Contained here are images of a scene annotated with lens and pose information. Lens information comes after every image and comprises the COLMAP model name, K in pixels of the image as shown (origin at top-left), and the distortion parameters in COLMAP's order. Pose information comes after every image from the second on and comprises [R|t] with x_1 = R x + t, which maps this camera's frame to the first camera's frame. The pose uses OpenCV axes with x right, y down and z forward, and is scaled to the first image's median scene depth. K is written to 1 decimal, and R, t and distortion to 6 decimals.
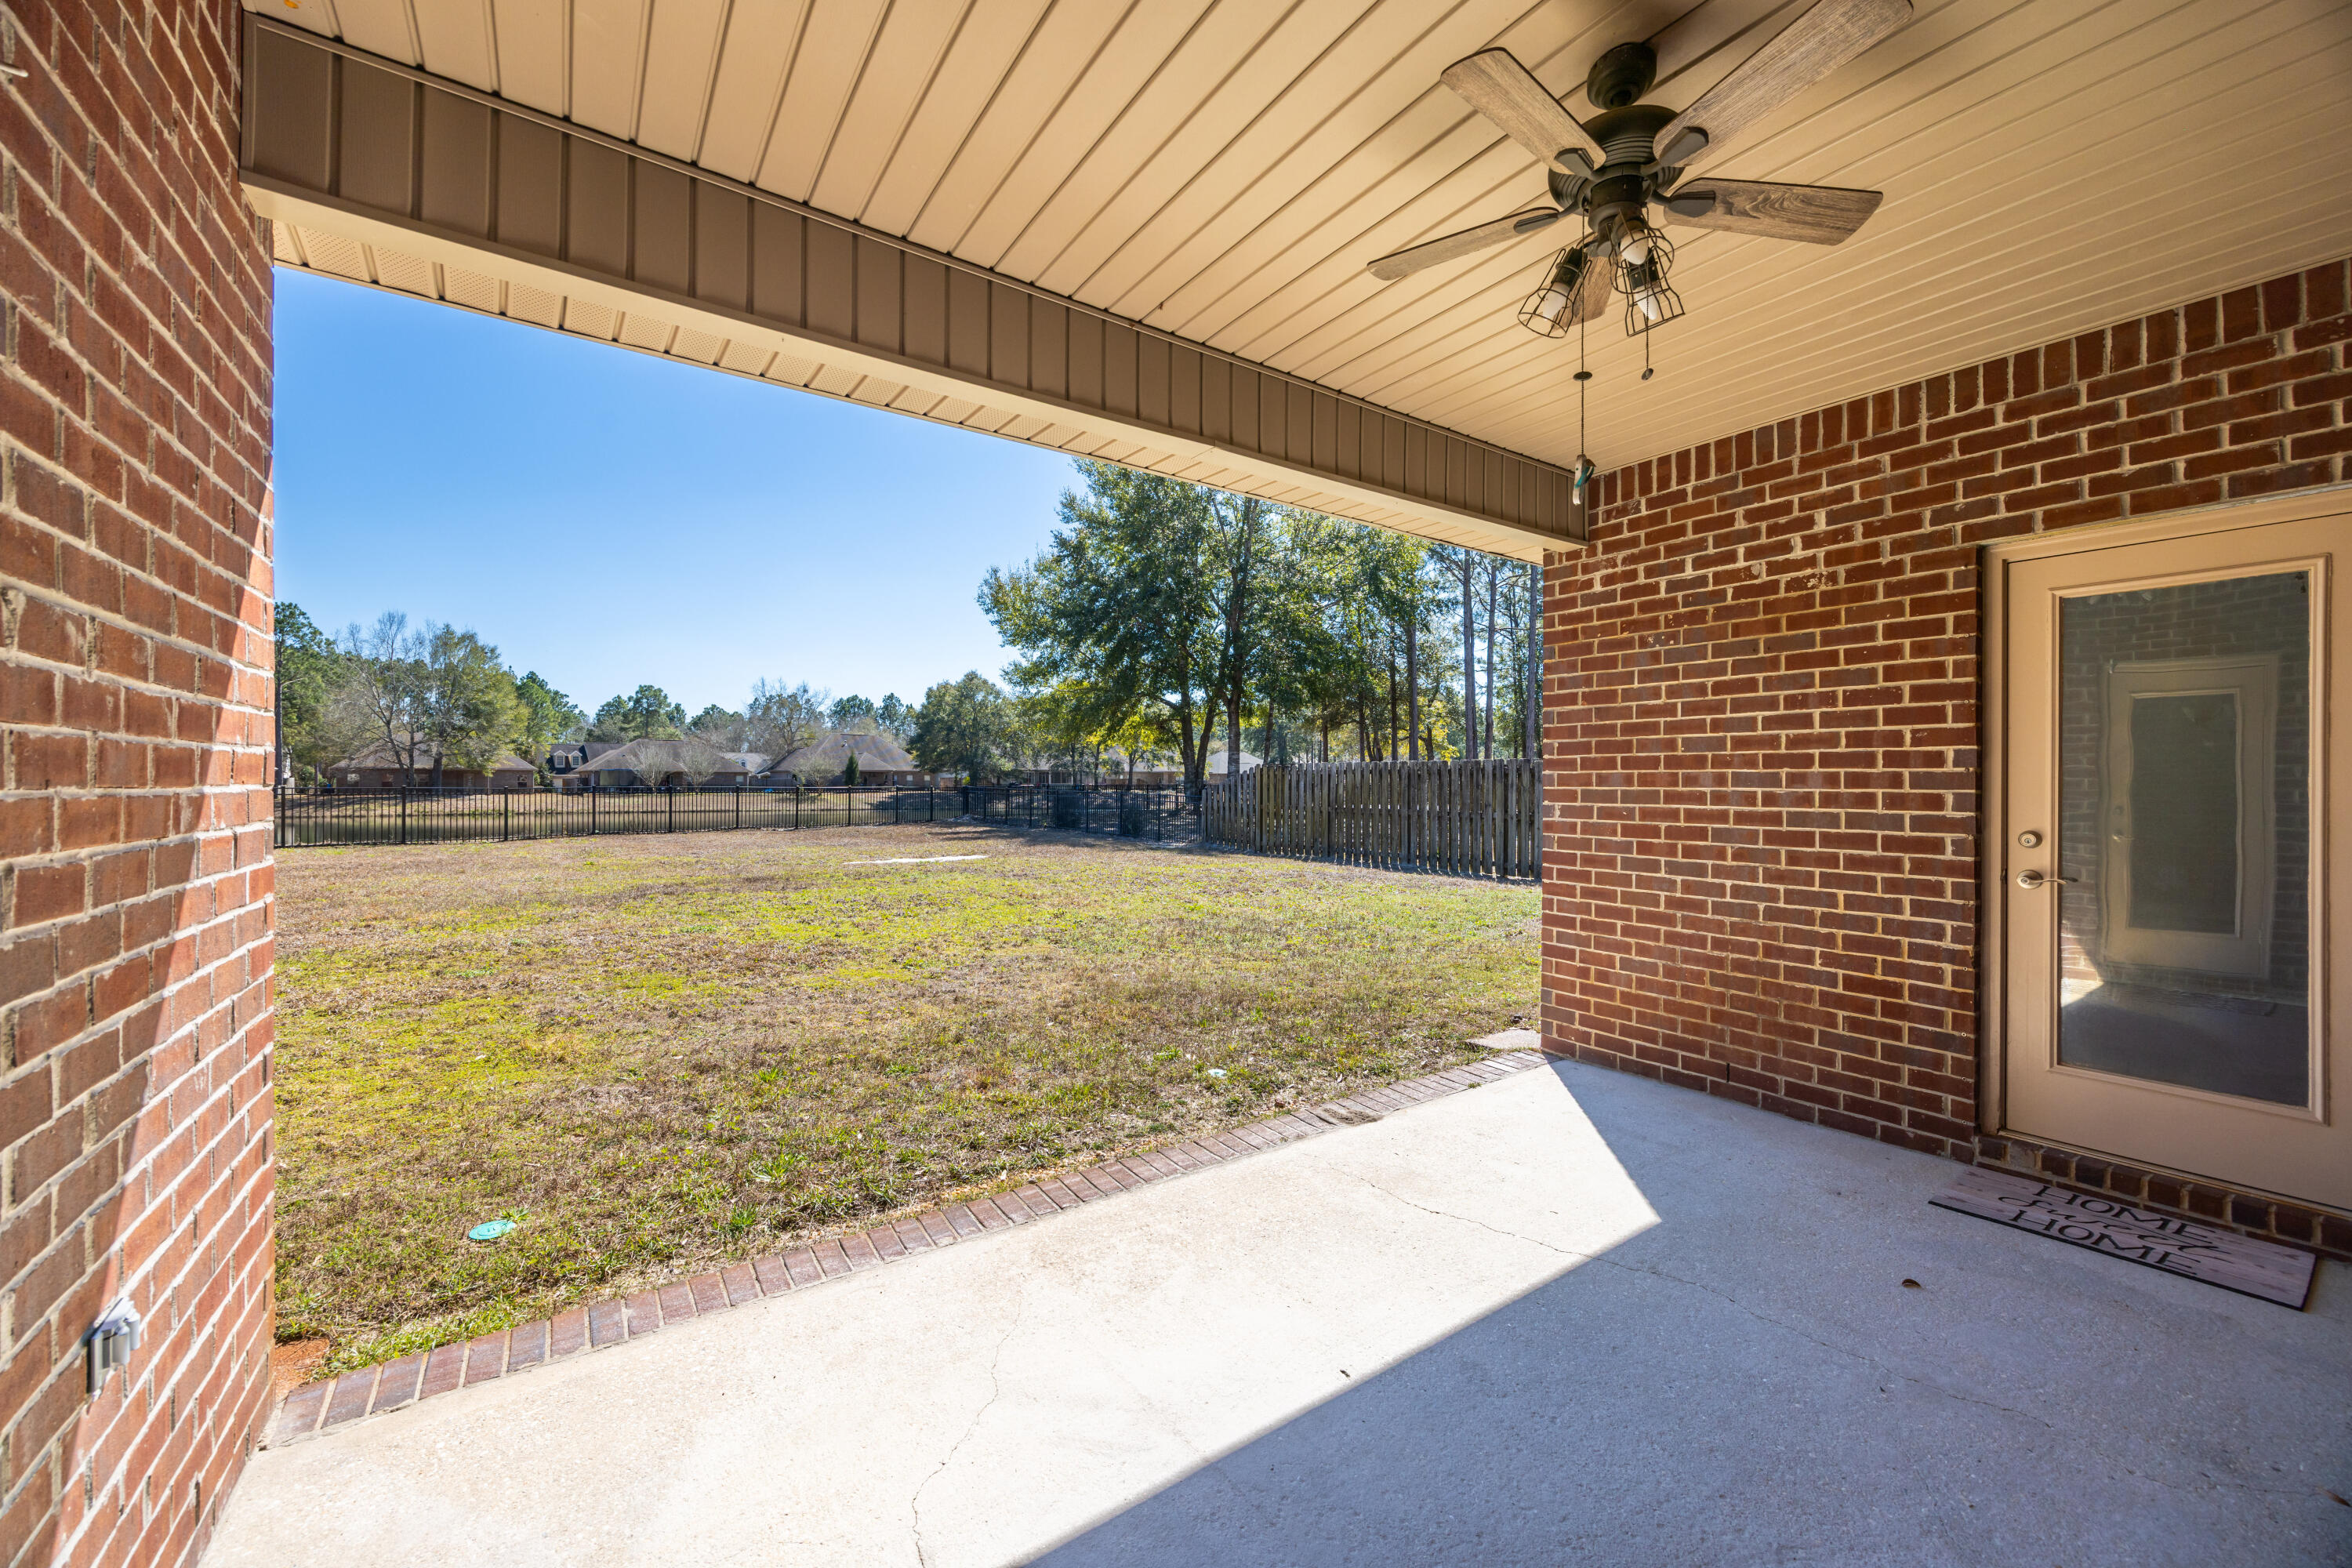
lens RADIAL K [[896.7, 0, 1177.3], [0, 896.7, 785.5], [0, 0, 1]] dist [-0.002681, 0.000837]
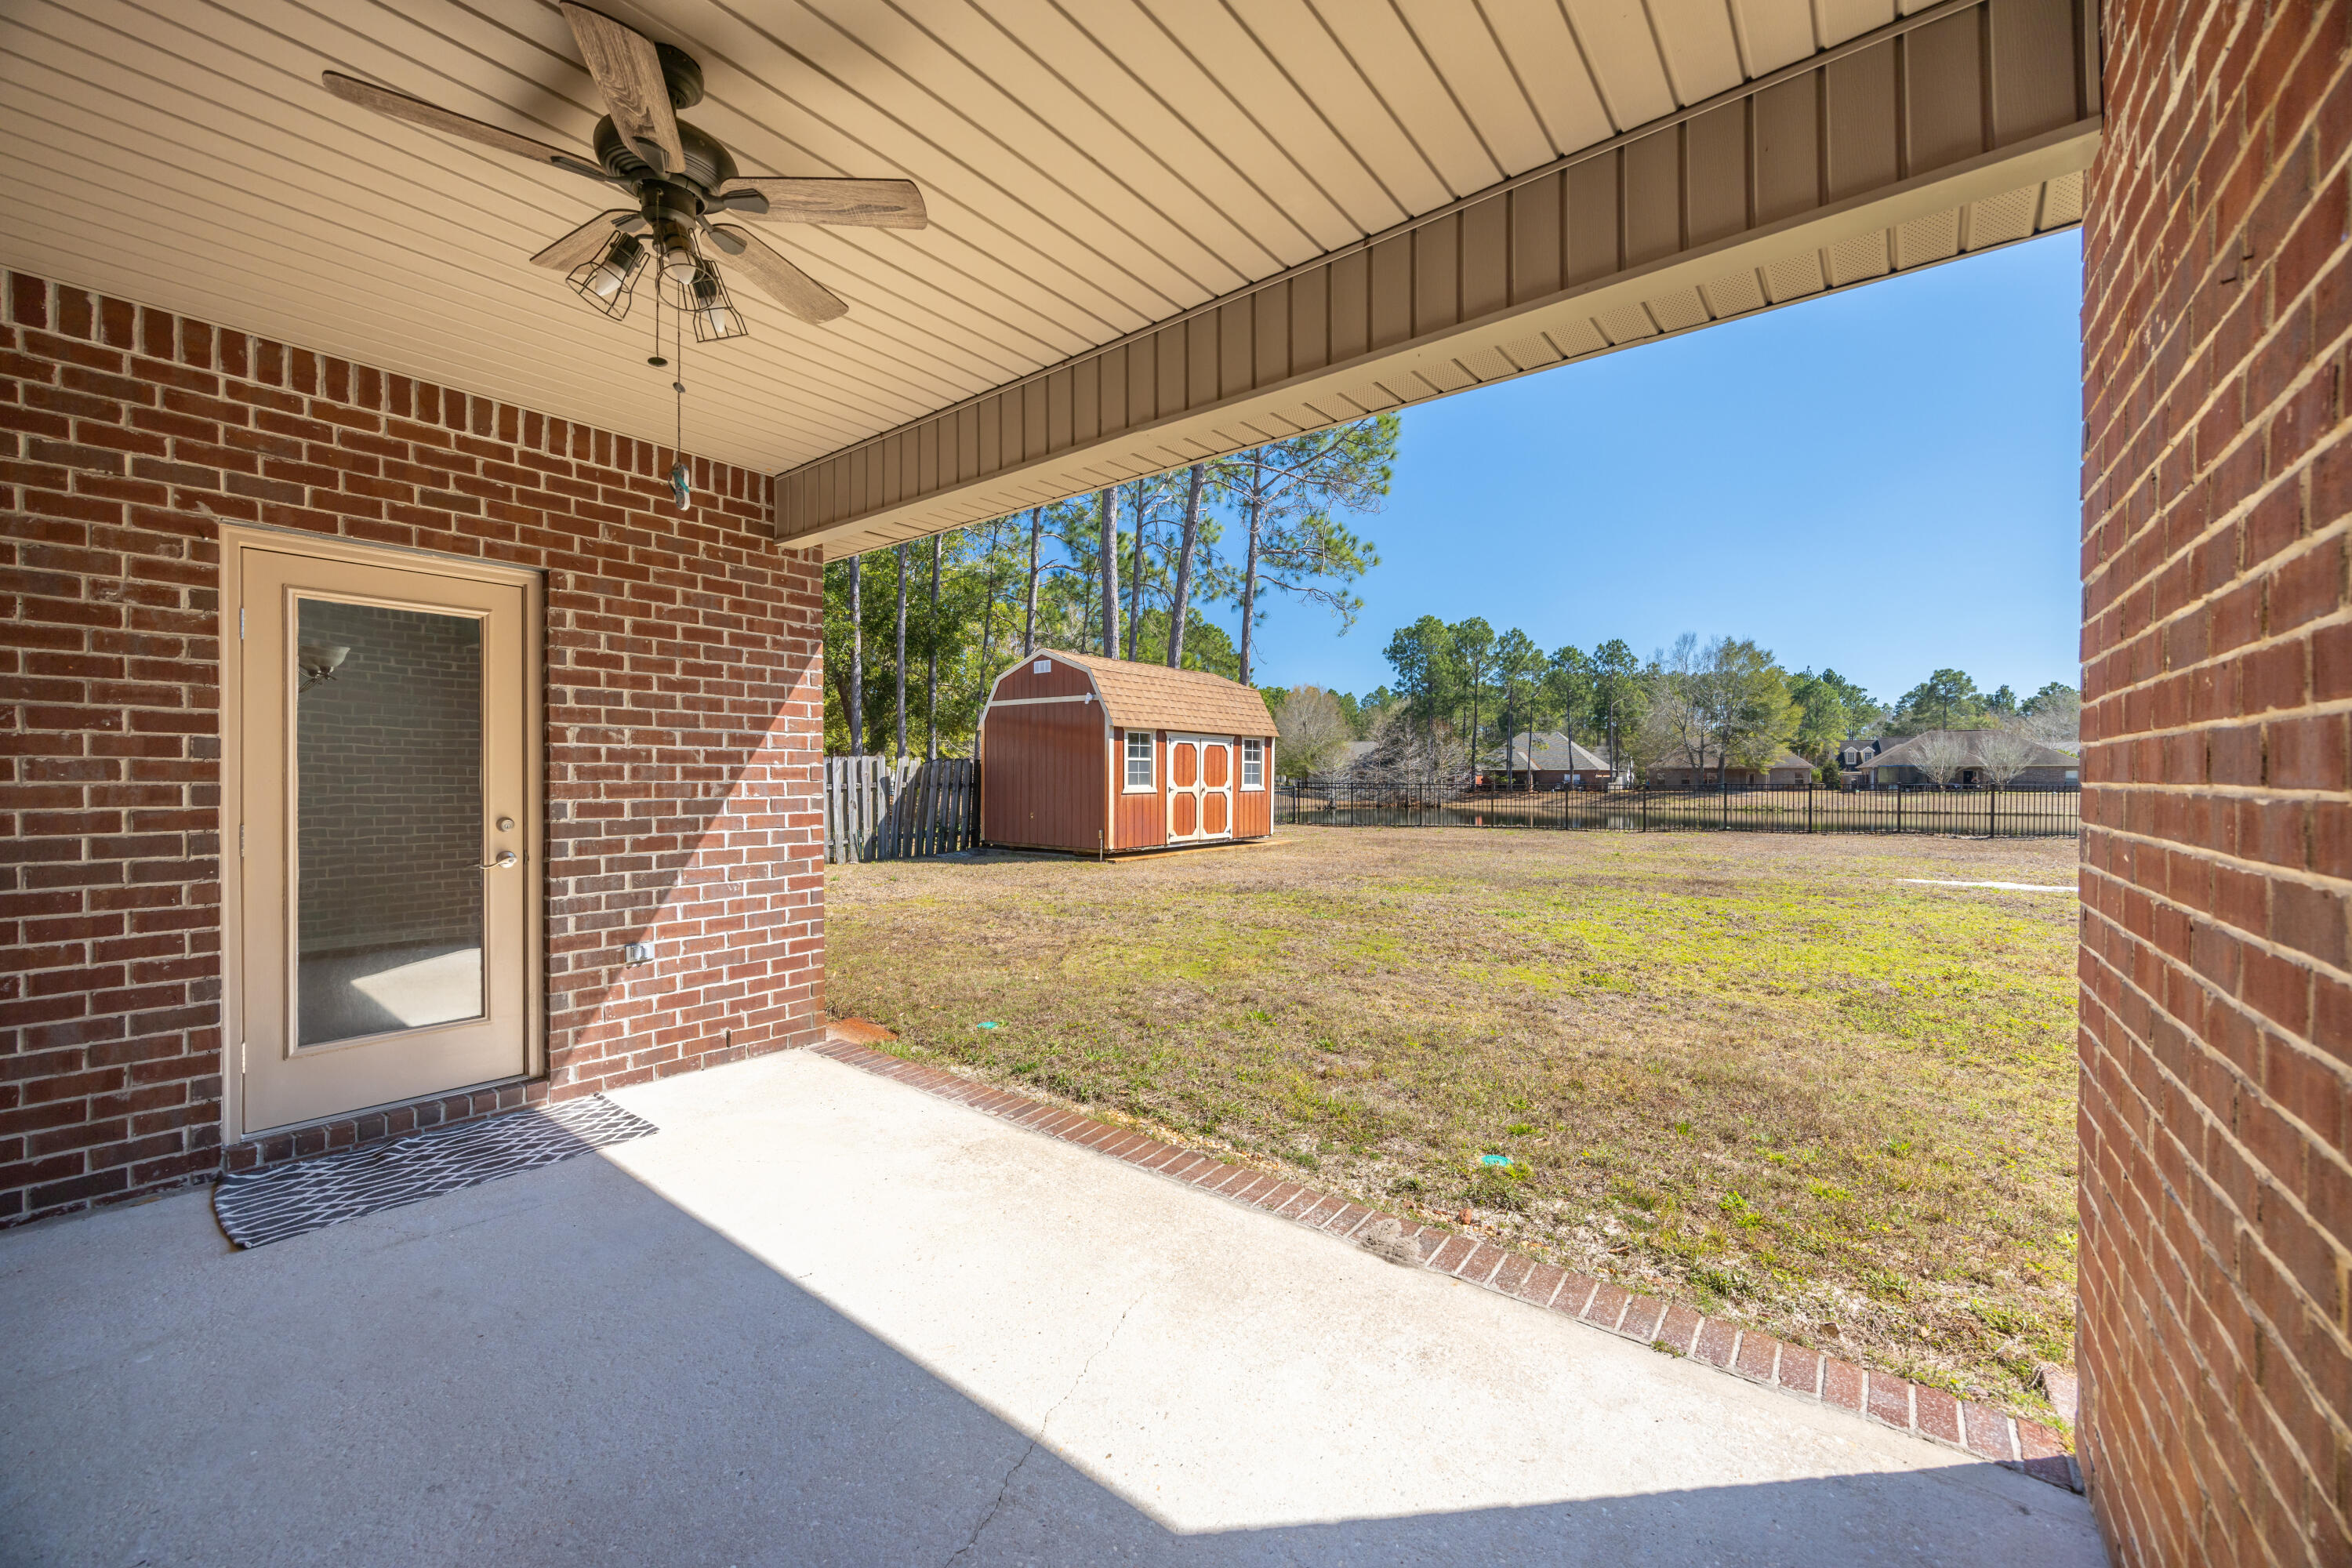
lens RADIAL K [[896.7, 0, 1177.4], [0, 896.7, 779.0], [0, 0, 1]] dist [-0.002681, 0.000837]
pose [[0.296823, -0.004441, -0.954922, 0.037528], [0.000058, 0.999989, -0.004632, 0.000159], [0.954933, 0.001319, 0.296820, 0.028543]]
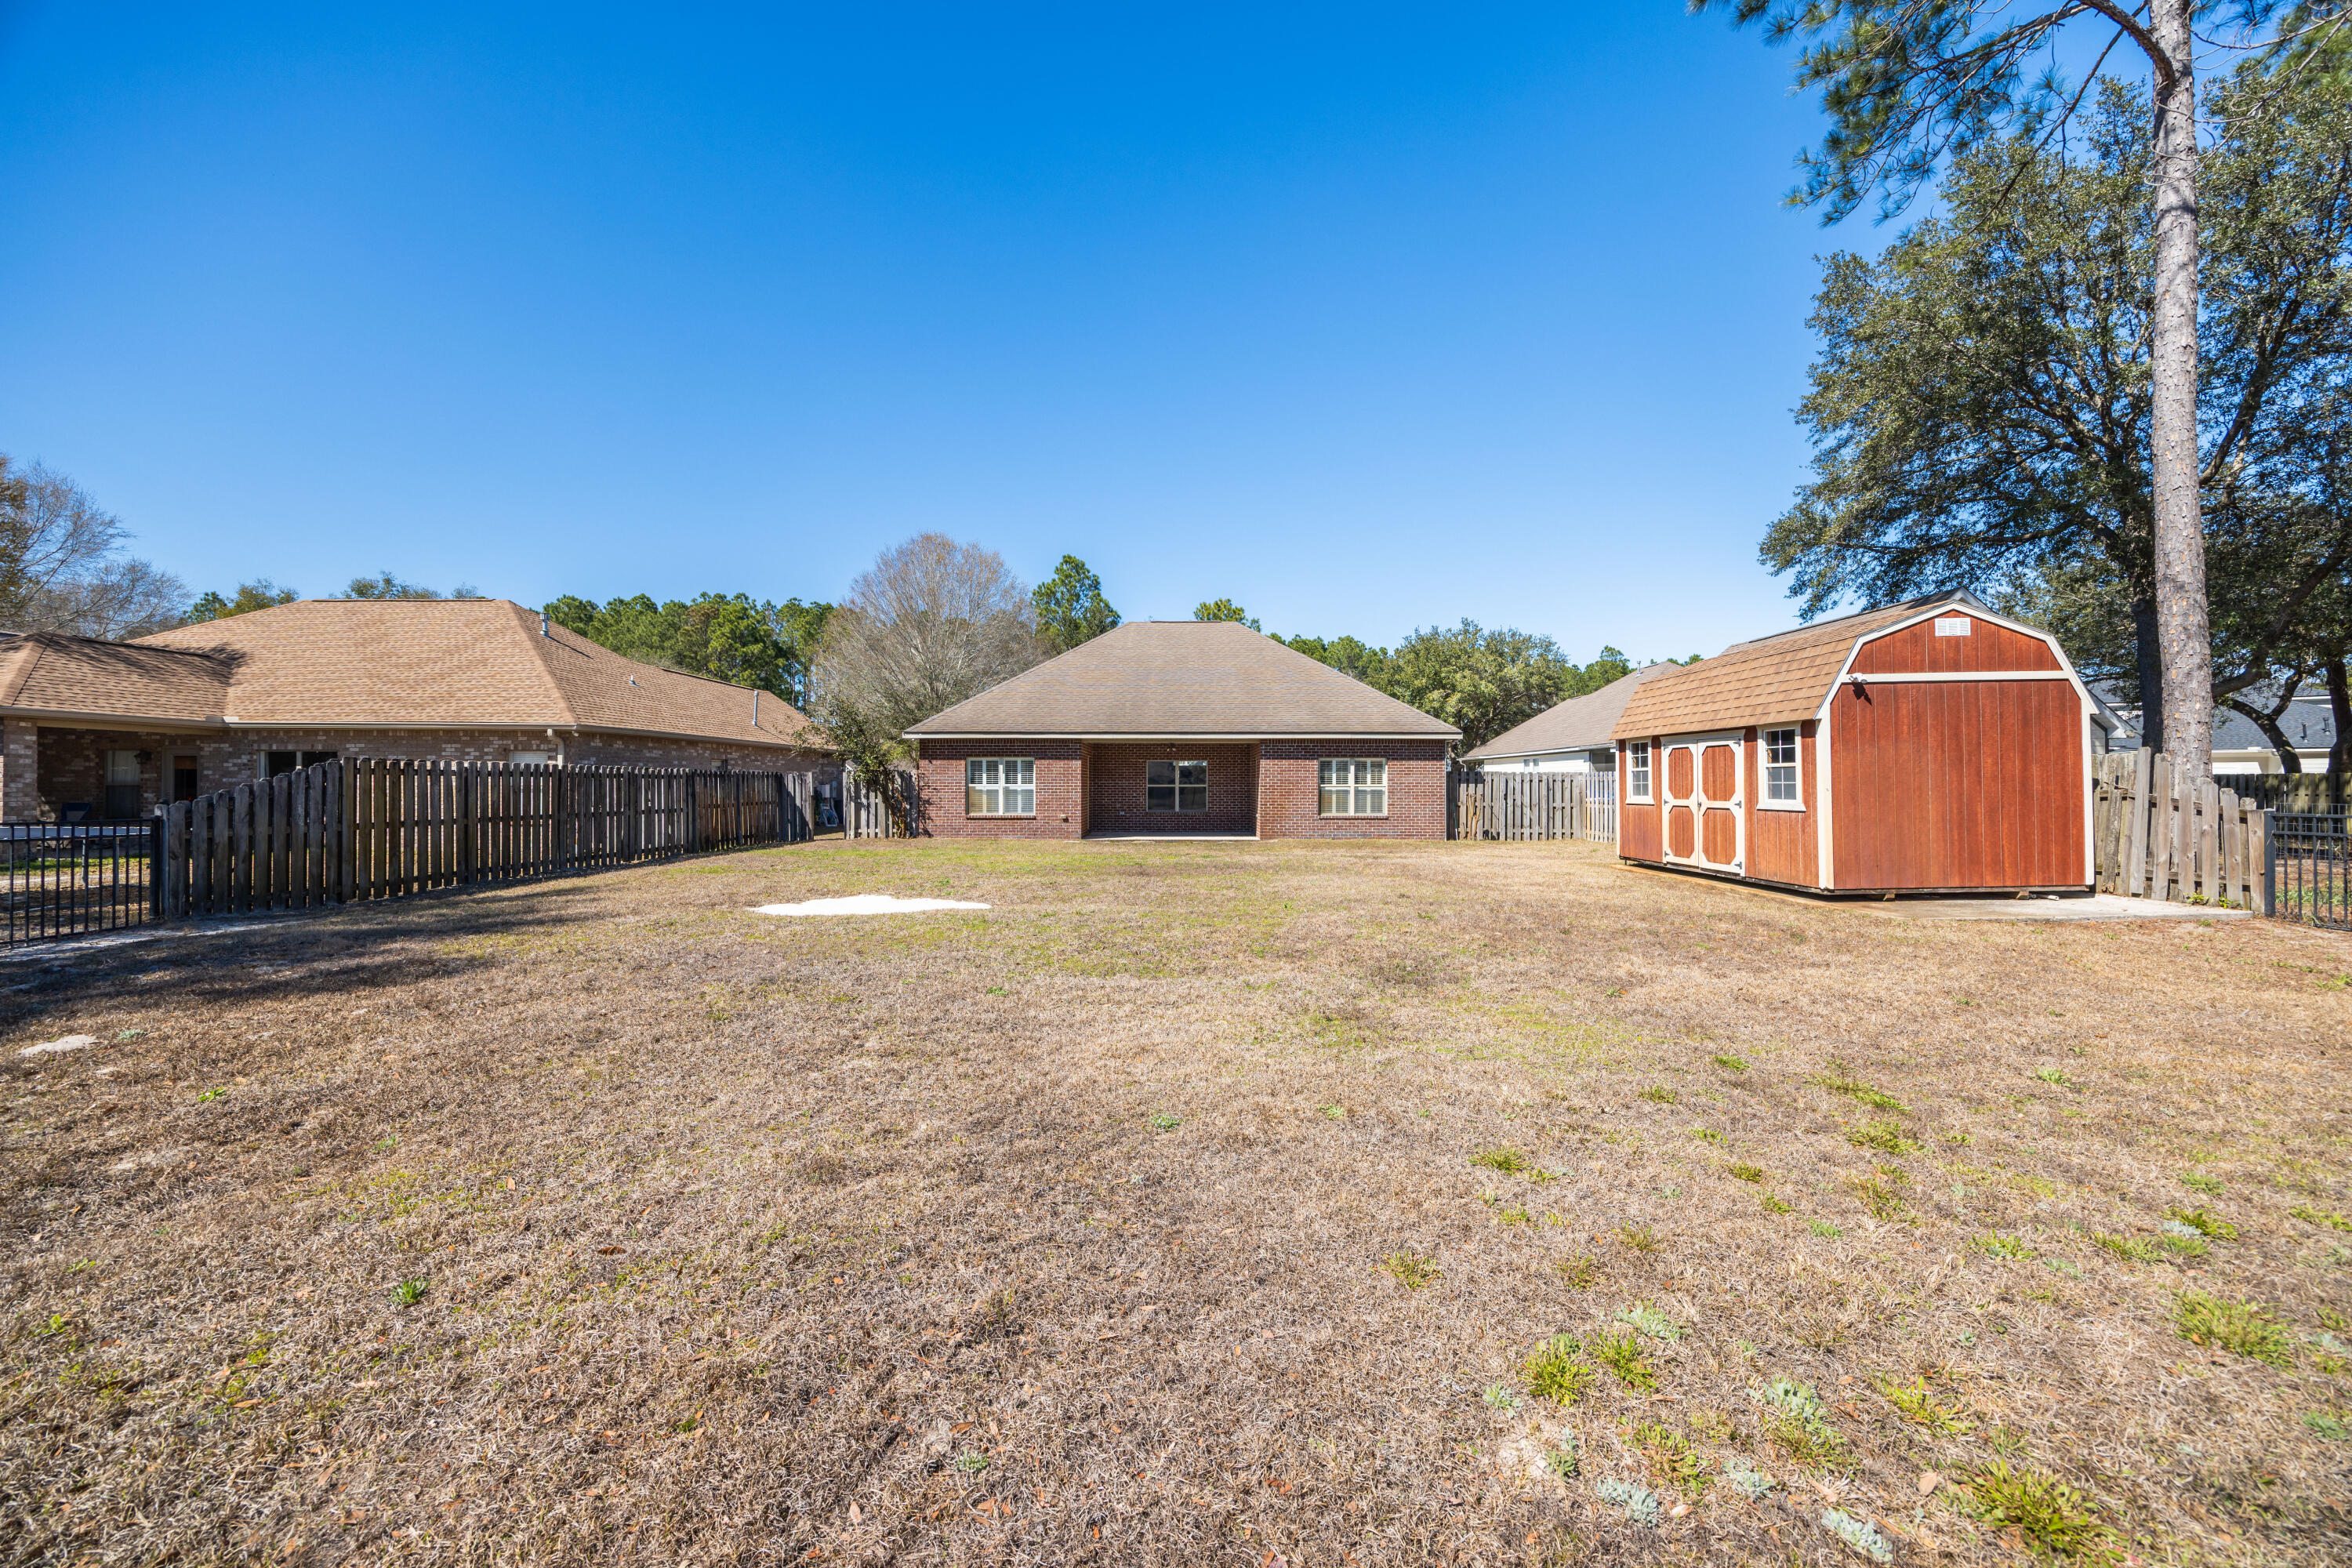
lens RADIAL K [[896.7, 0, 1176.1], [0, 896.7, 781.6], [0, 0, 1]] dist [-0.002681, 0.000837]
pose [[-0.830048, 0.003173, 0.557683, -0.163792], [0.003629, 0.999993, -0.000289, -0.002635], [-0.557680, 0.001784, -0.830054, 0.276204]]
